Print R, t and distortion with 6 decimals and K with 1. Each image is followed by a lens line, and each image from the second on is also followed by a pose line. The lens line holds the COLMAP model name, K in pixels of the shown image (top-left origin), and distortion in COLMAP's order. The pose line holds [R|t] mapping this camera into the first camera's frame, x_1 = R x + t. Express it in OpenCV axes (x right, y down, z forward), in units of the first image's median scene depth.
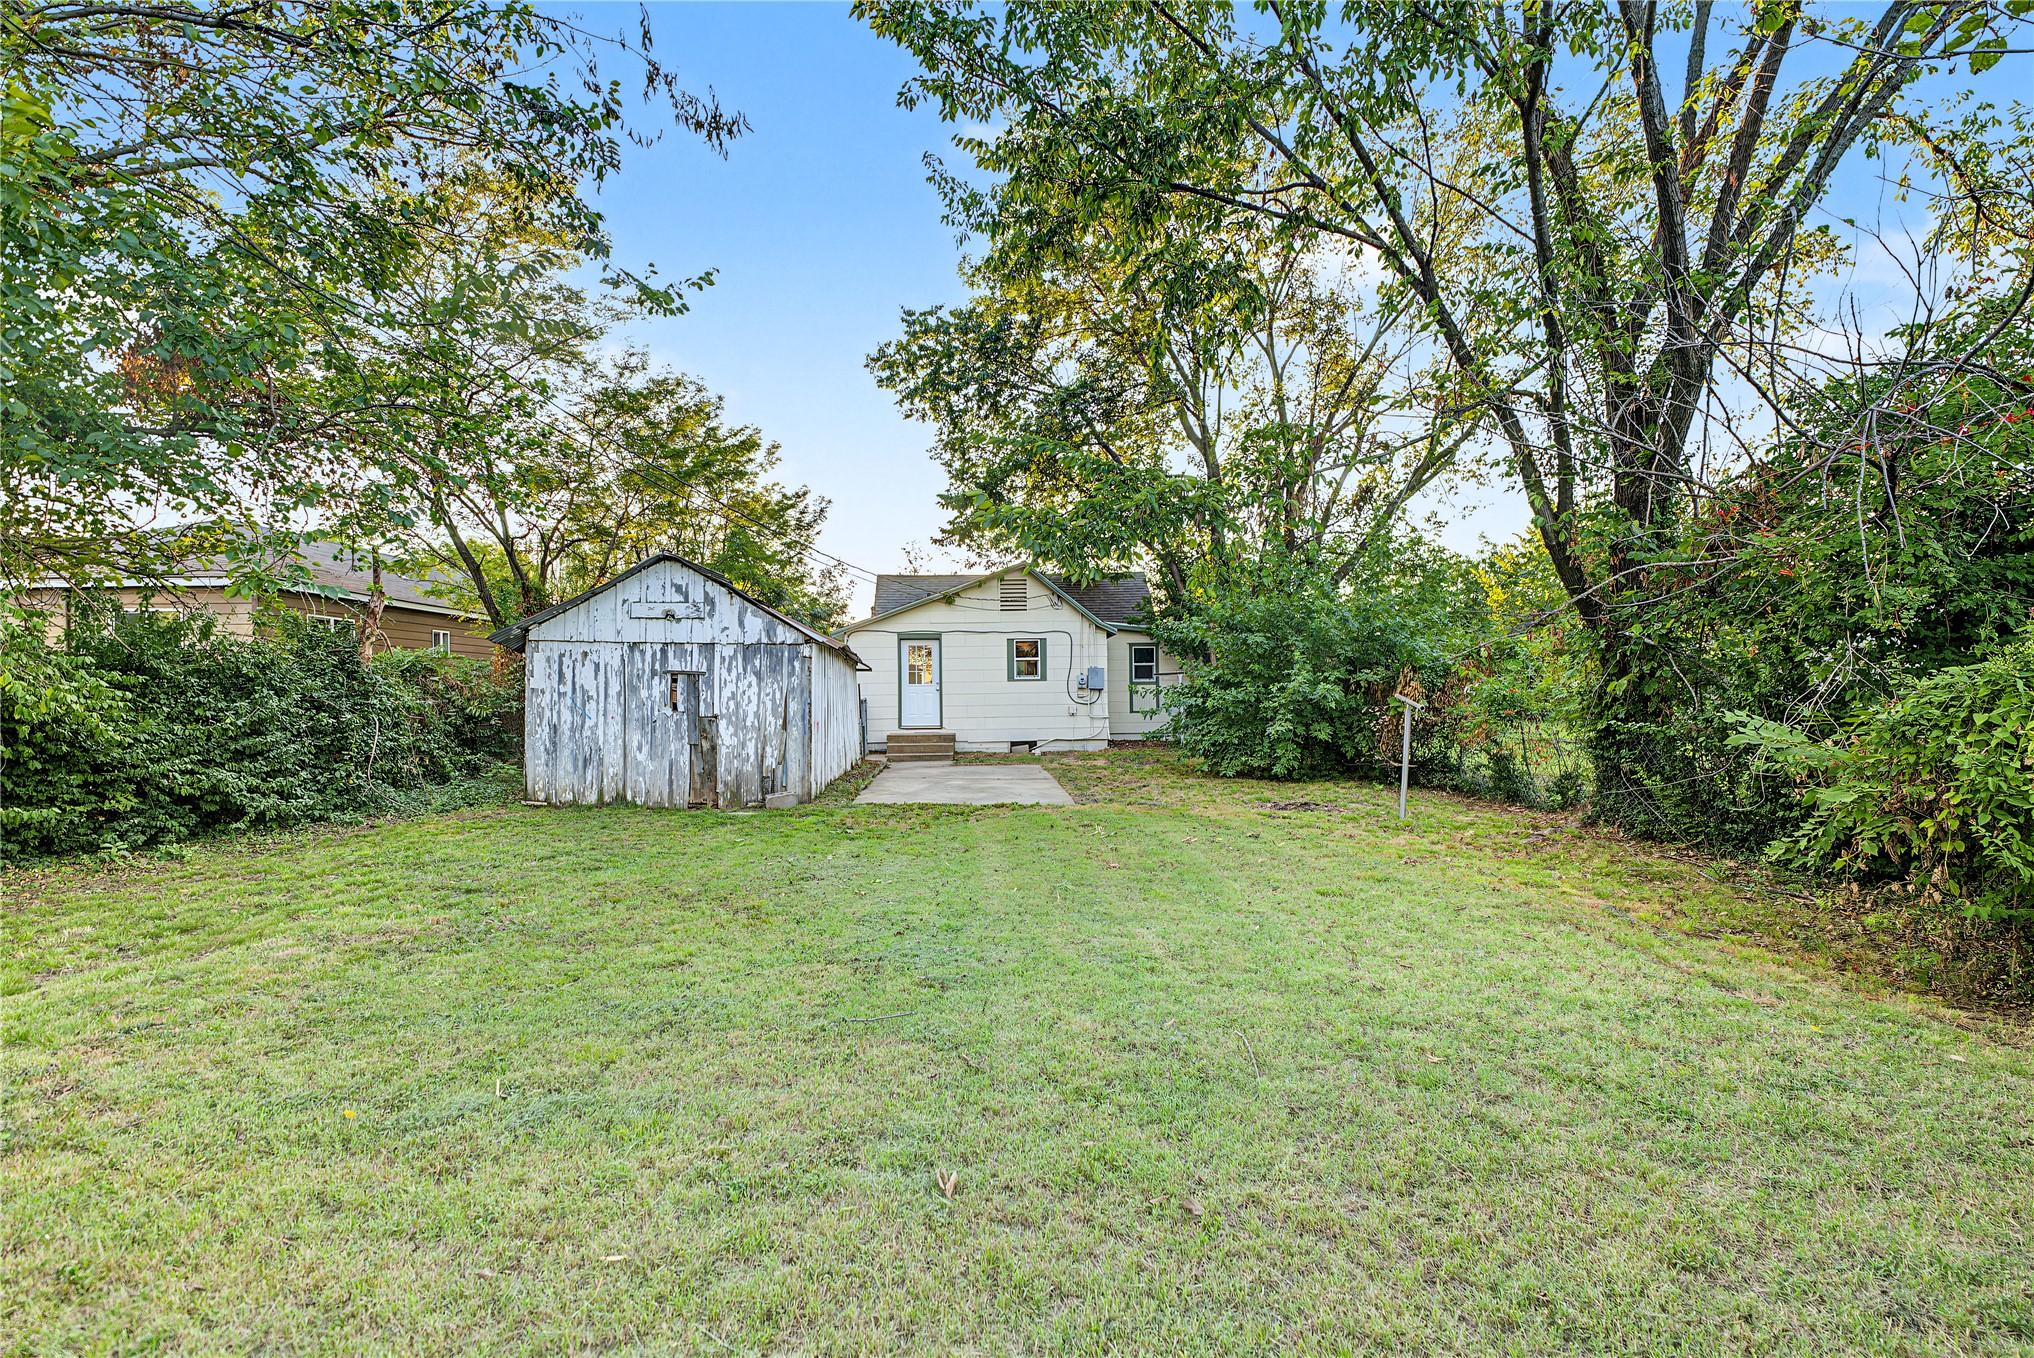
lens RADIAL K [[879.6, 0, 1012.0], [0, 879.6, 687.2], [0, 0, 1]] dist [0.002240, 0.000123]
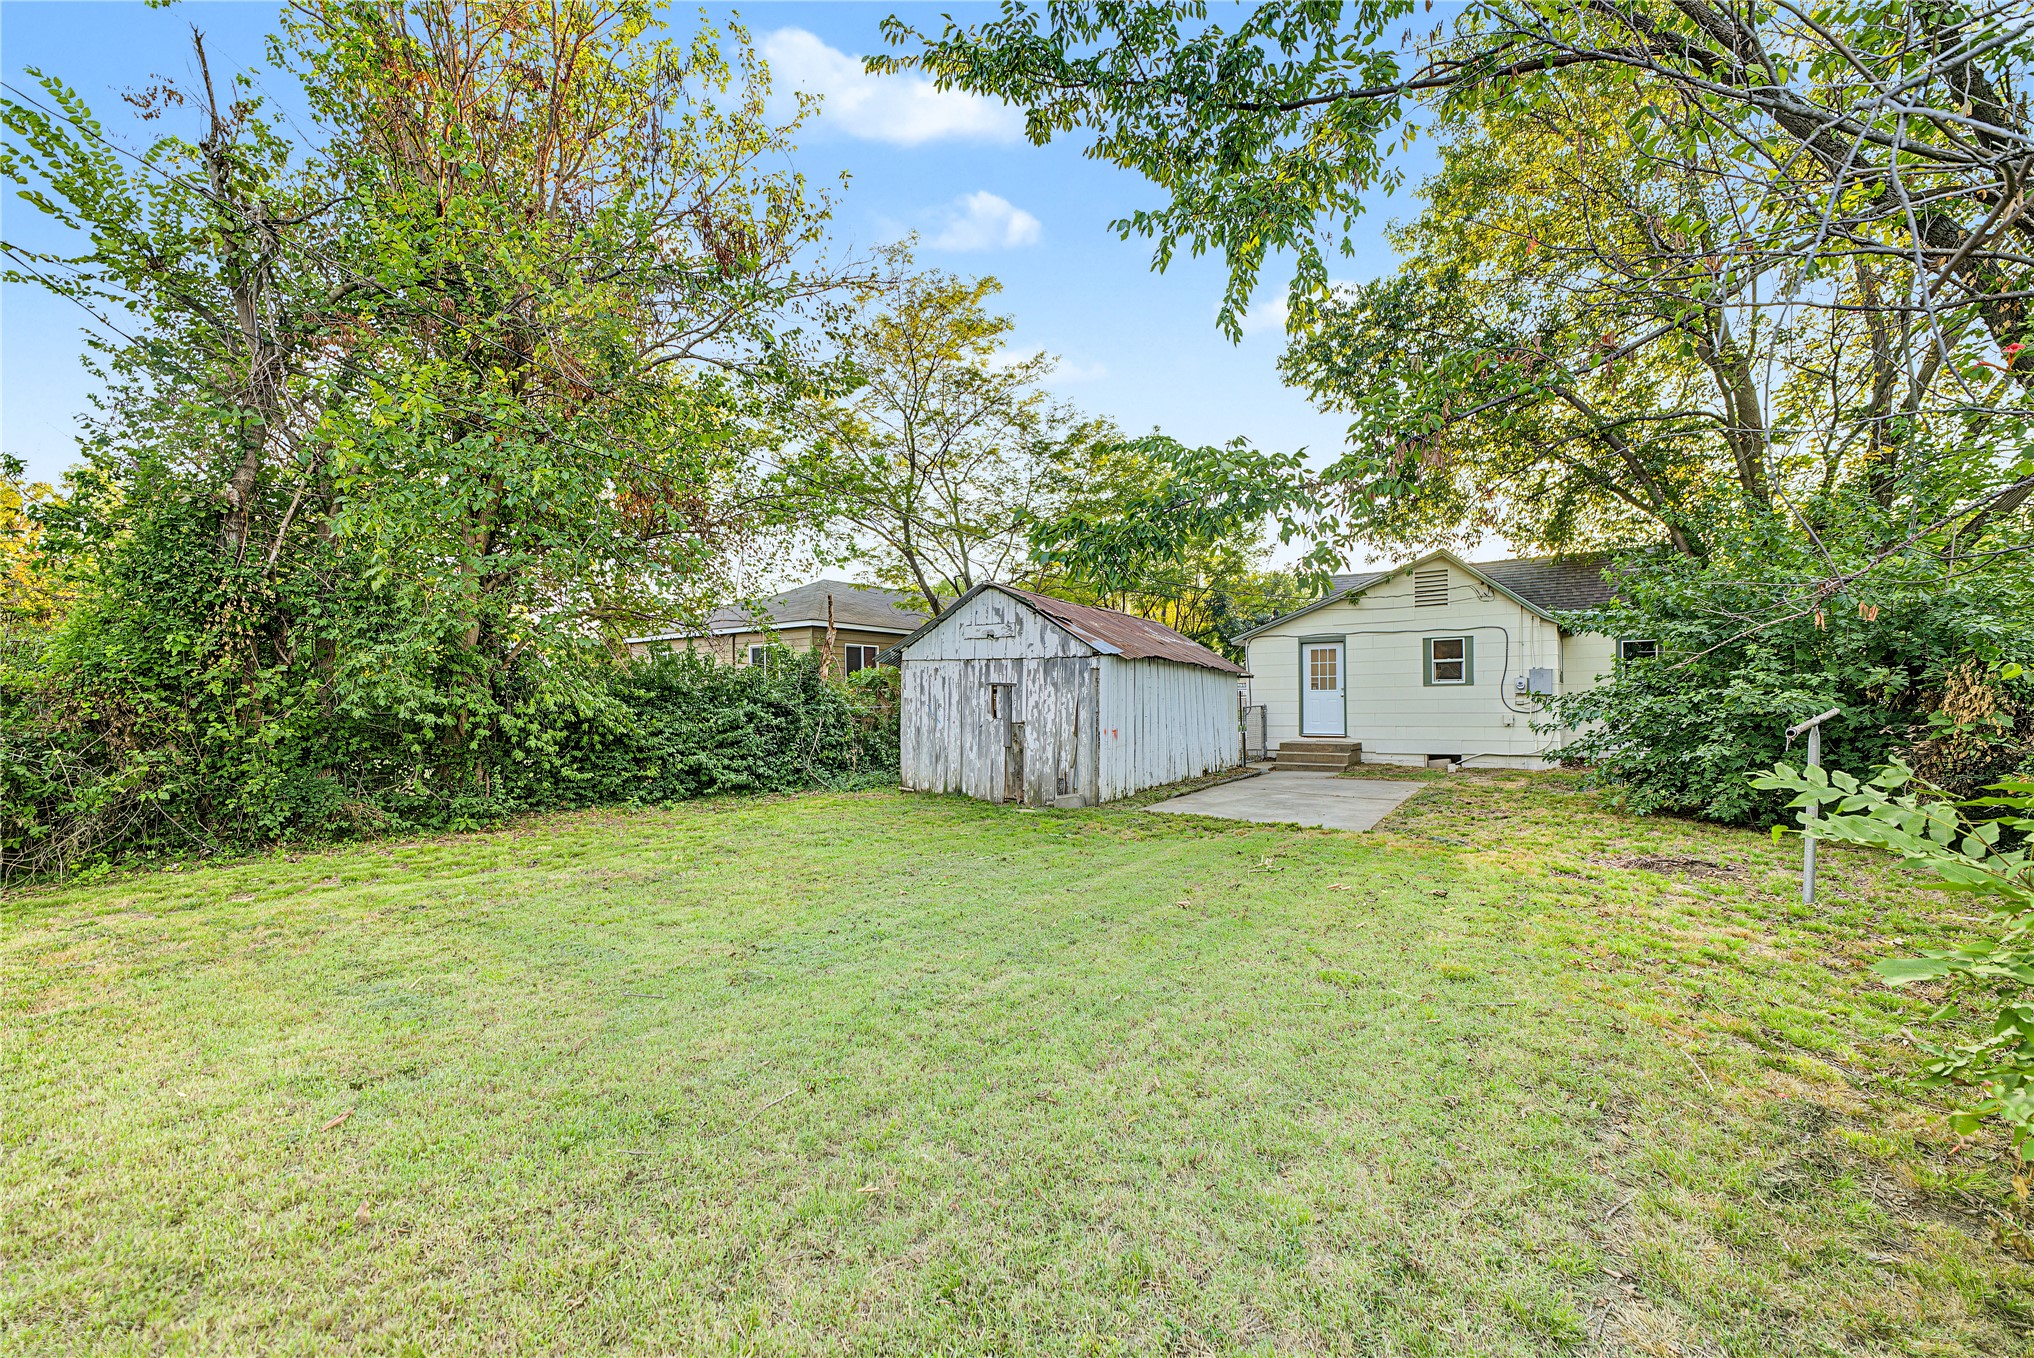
lens RADIAL K [[836.5, 0, 1011.4], [0, 836.5, 685.7], [0, 0, 1]] dist [-0.001433, -0.000078]
pose [[0.798299, -0.009357, -0.602189, 0.297791], [0.006477, 0.999955, -0.006952, -0.007118], [0.602227, 0.001650, 0.798323, 0.132112]]
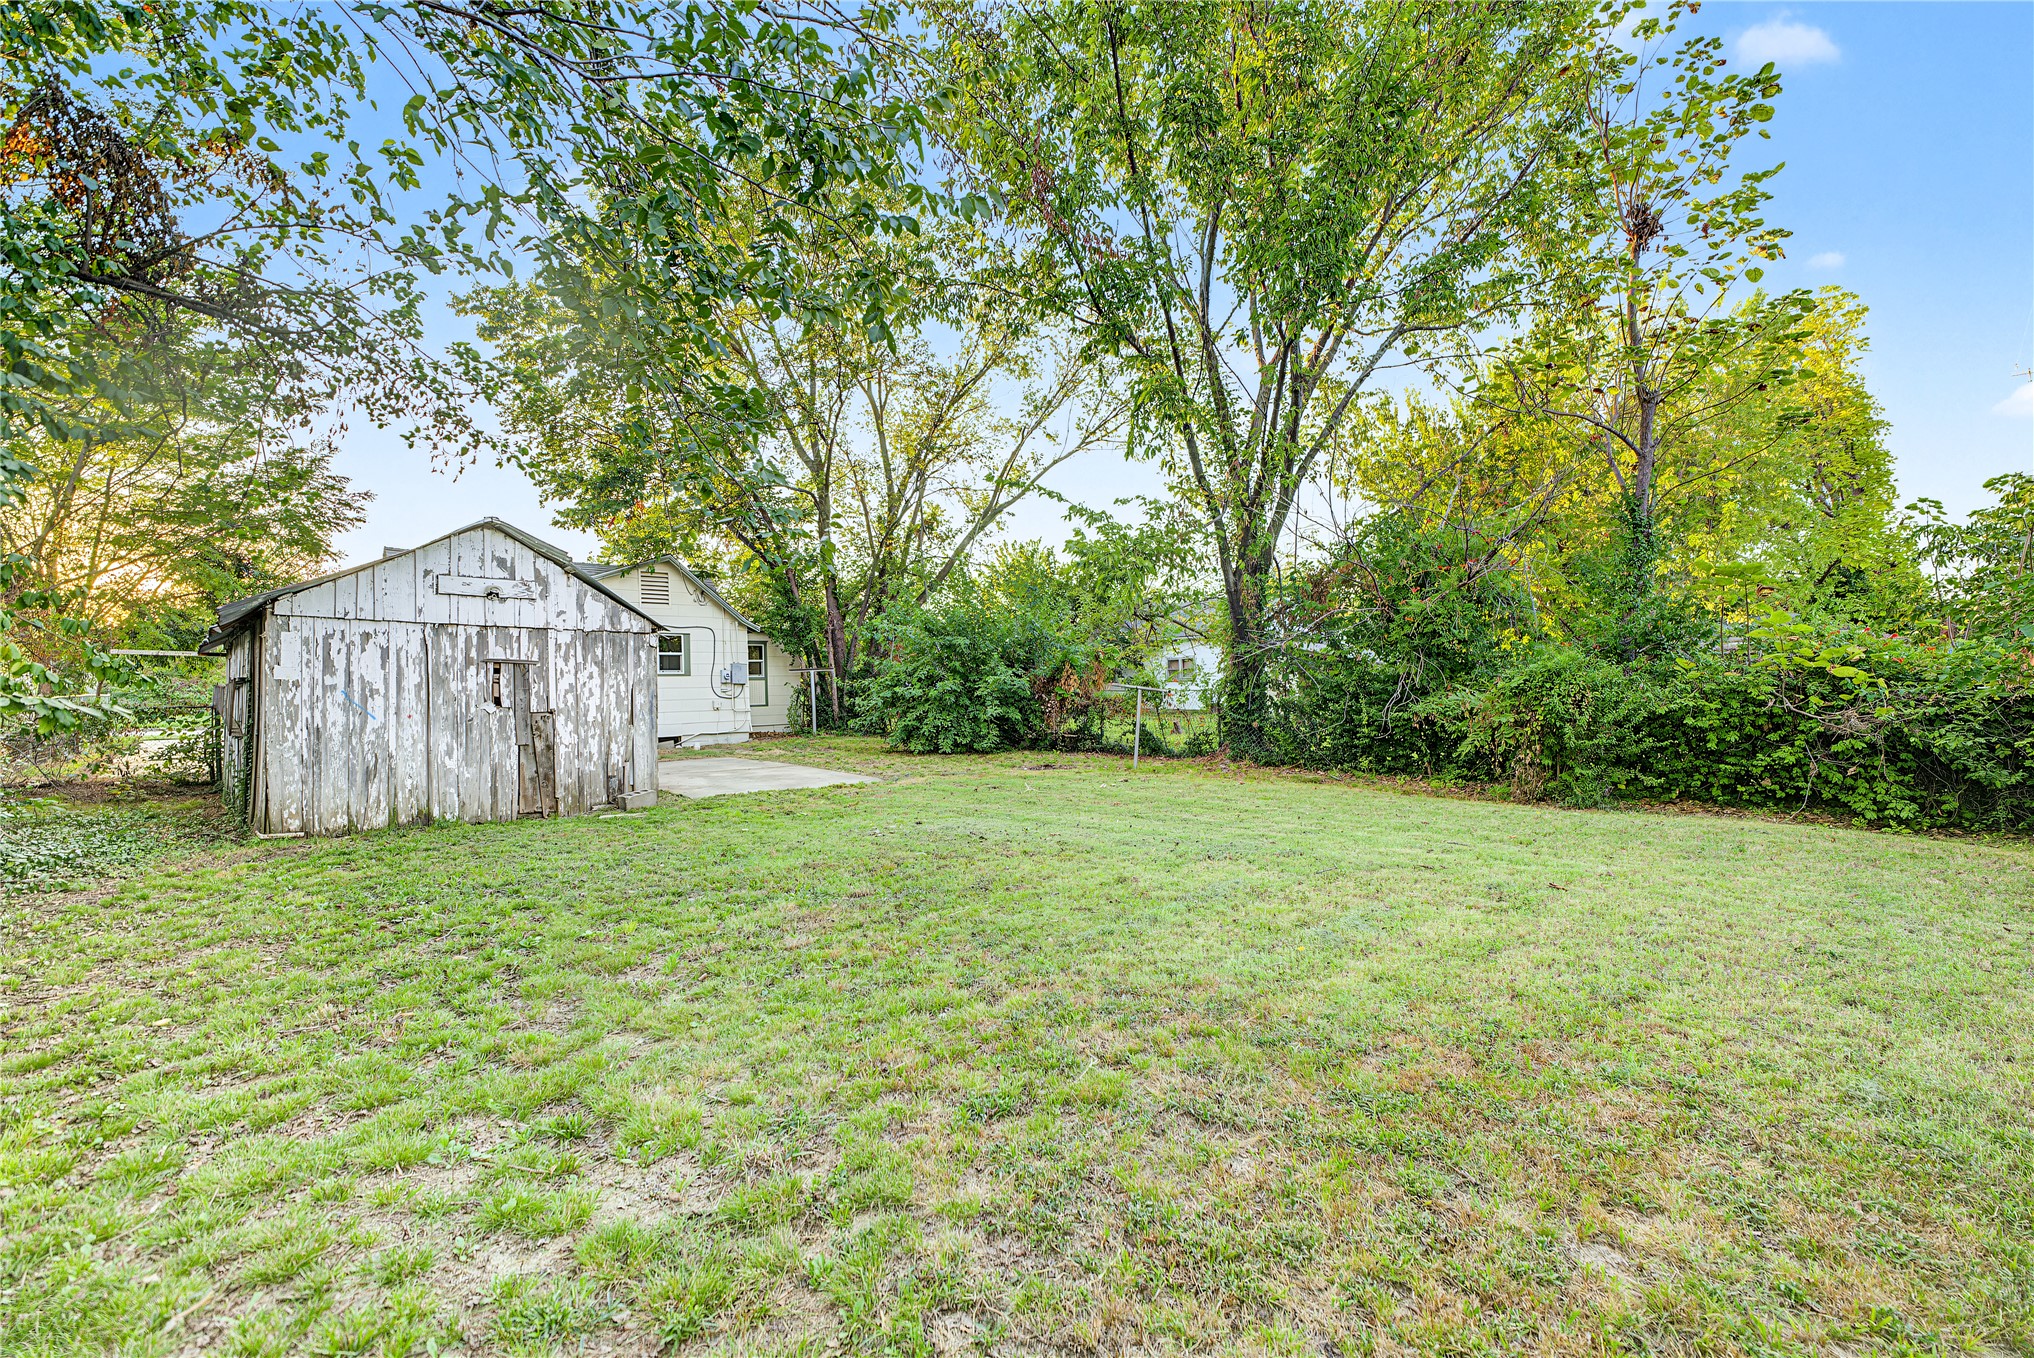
lens RADIAL K [[836.5, 0, 1014.8], [0, 836.5, 680.4], [0, 0, 1]] dist [-0.001433, -0.000078]
pose [[0.755970, -0.000203, 0.654607, -0.532665], [0.004811, 0.999975, -0.005245, 0.008387], [-0.654589, 0.007115, 0.755952, 0.063035]]
